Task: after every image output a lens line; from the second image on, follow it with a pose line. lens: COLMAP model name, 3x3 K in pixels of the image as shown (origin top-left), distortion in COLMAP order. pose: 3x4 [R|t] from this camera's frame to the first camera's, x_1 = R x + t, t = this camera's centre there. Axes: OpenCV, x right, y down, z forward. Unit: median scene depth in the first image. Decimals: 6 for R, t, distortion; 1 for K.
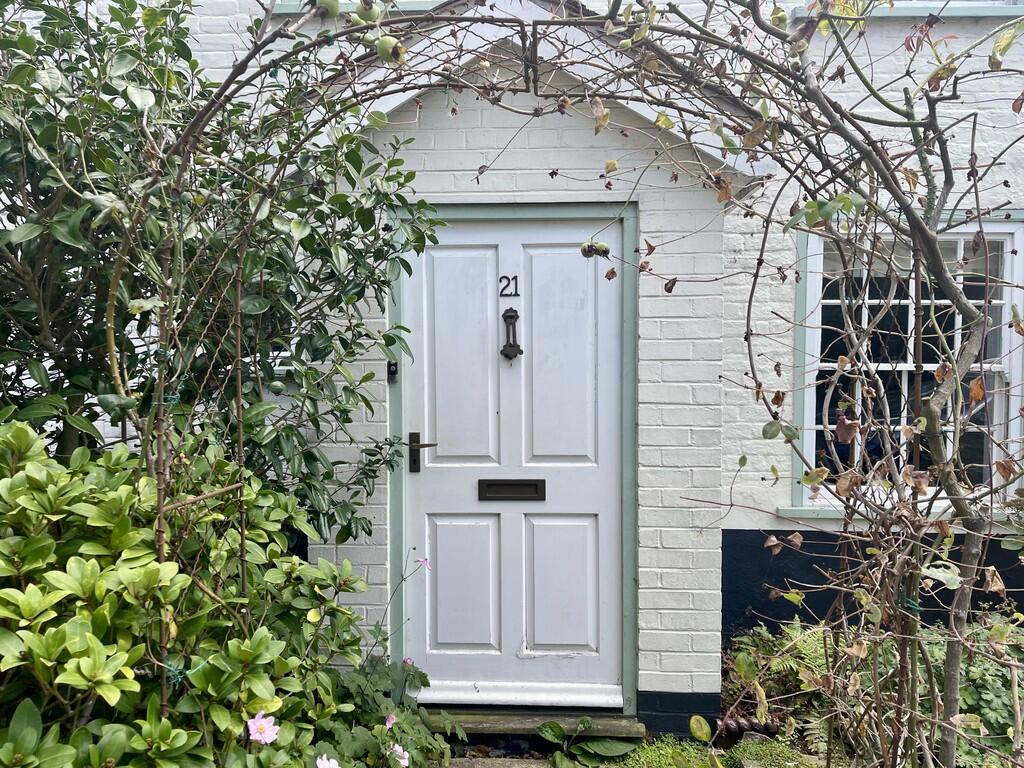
lens RADIAL K [[762.9, 0, 511.5], [0, 762.9, 381.4], [0, 0, 1]] dist [0.009681, -0.001317]
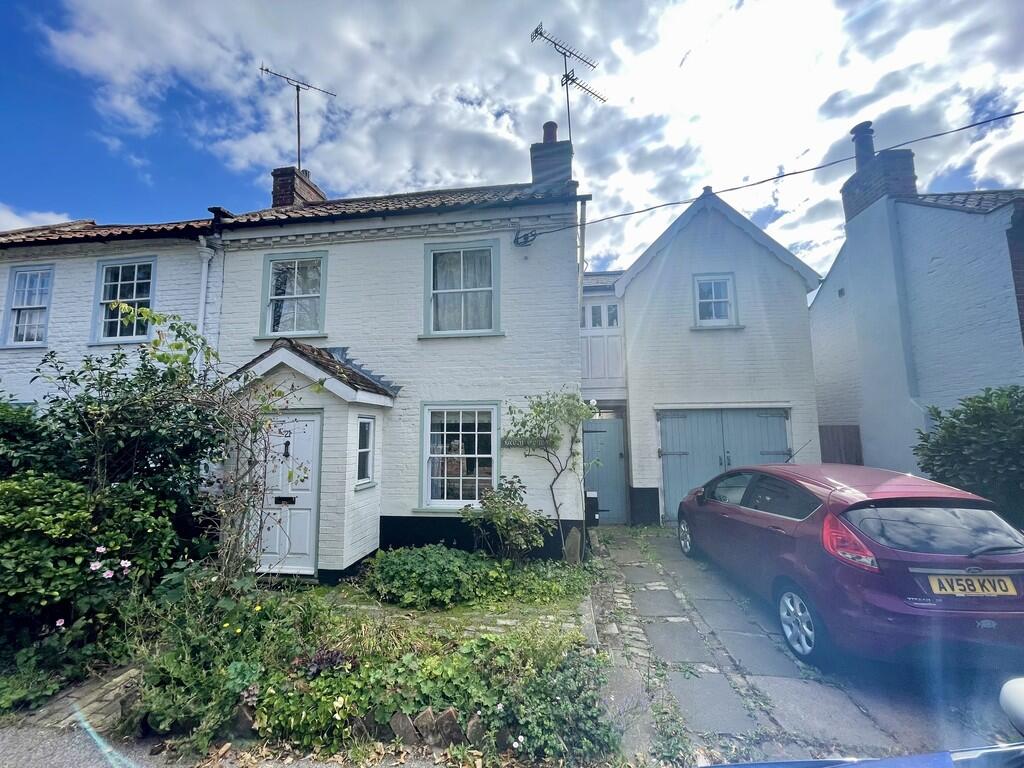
lens RADIAL K [[412.1, 0, 512.2], [0, 412.1, 388.5], [0, 0, 1]] dist [-0.002316, 0.000017]
pose [[0.996472, -0.015273, -0.082529, 1.061331], [0.004675, 0.991877, -0.127111, -0.090431], [0.083800, 0.126277, 0.988449, -0.623470]]
